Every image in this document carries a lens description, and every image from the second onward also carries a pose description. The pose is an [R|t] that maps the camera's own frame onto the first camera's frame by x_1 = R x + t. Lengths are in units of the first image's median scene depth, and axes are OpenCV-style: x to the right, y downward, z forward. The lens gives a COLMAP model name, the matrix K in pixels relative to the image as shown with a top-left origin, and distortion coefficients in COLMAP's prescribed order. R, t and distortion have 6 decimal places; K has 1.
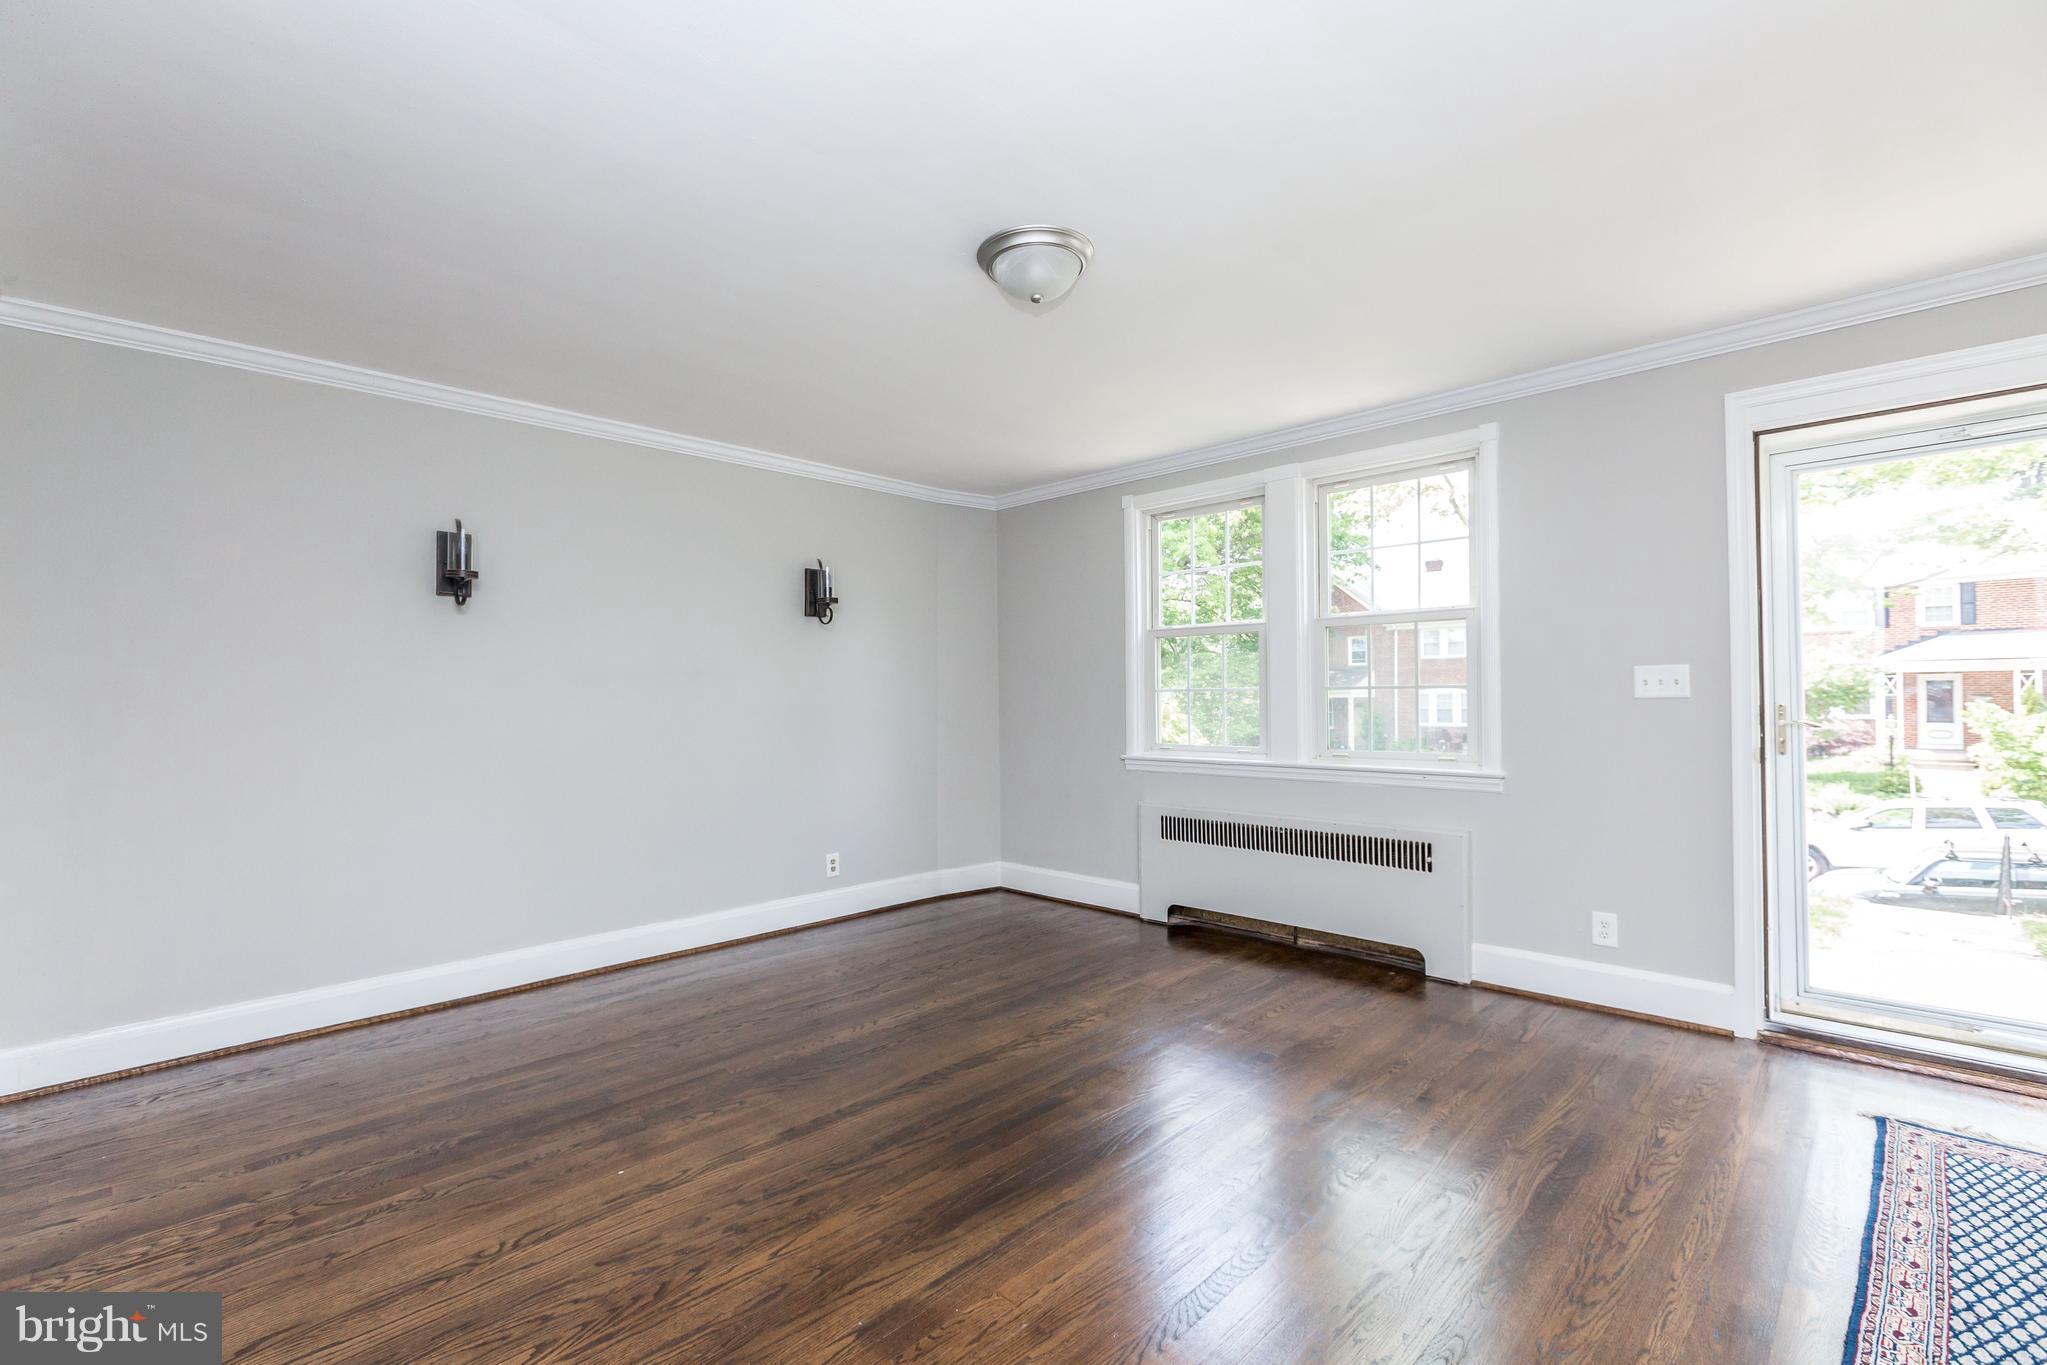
lens RADIAL K [[911.6, 0, 1017.5], [0, 911.6, 684.9], [0, 0, 1]] dist [-0.000712, 0.000603]
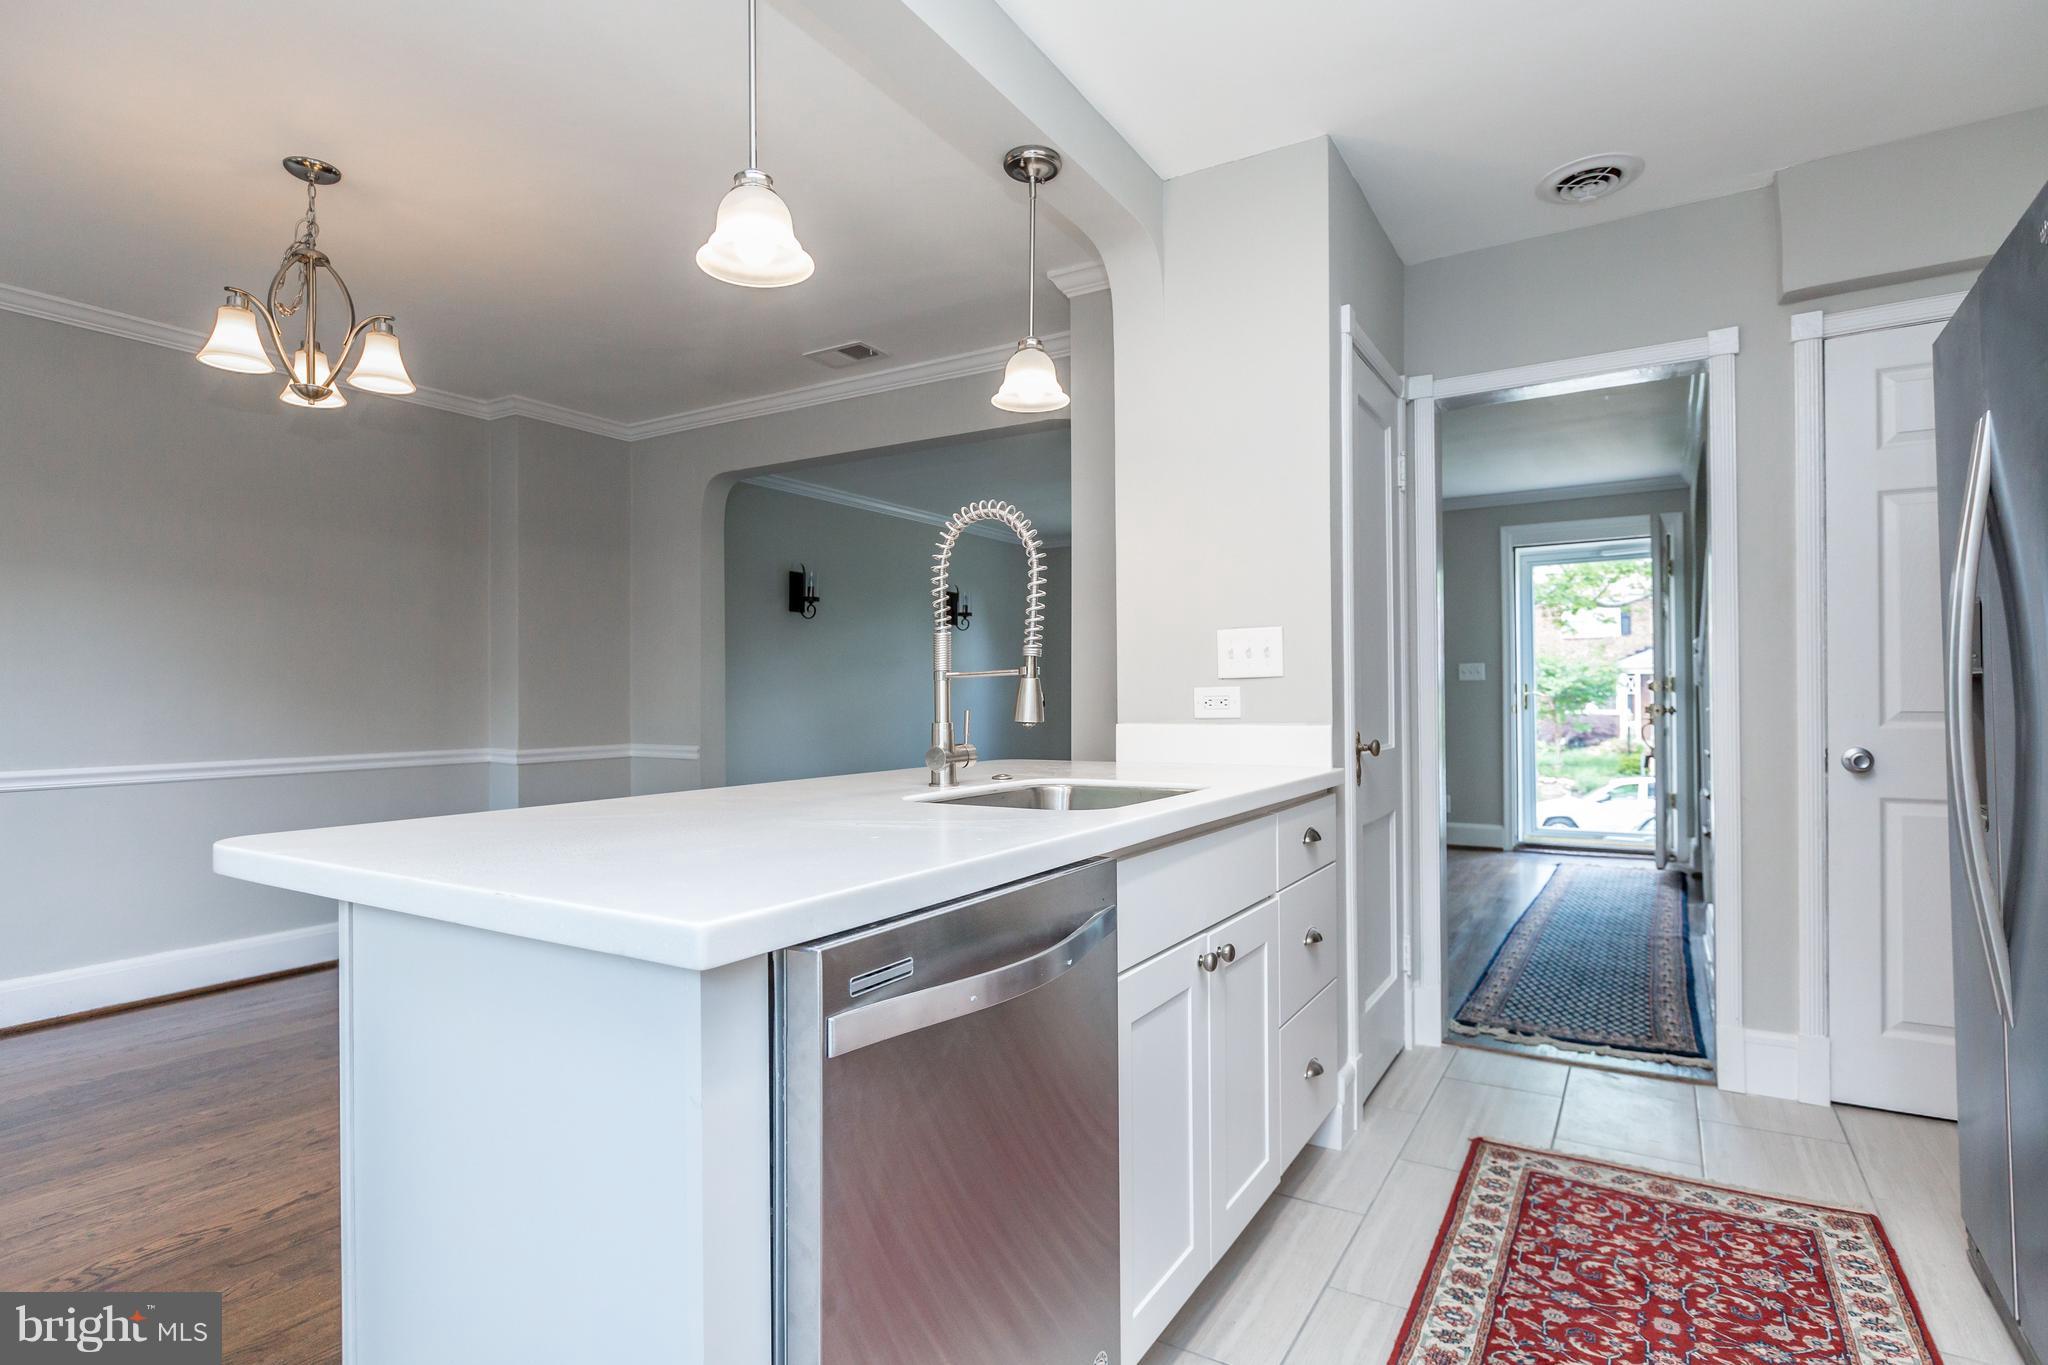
lens RADIAL K [[1000.0, 0, 1024.0], [0, 1000.0, 682.5], [0, 0, 1]] dist [0.020666, -0.000279]
pose [[0.977503, 0.007548, 0.210784, -0.570842], [-0.007959, 0.999968, 0.001100, 0.021205], [-0.210769, -0.002753, 0.977532, -0.754069]]
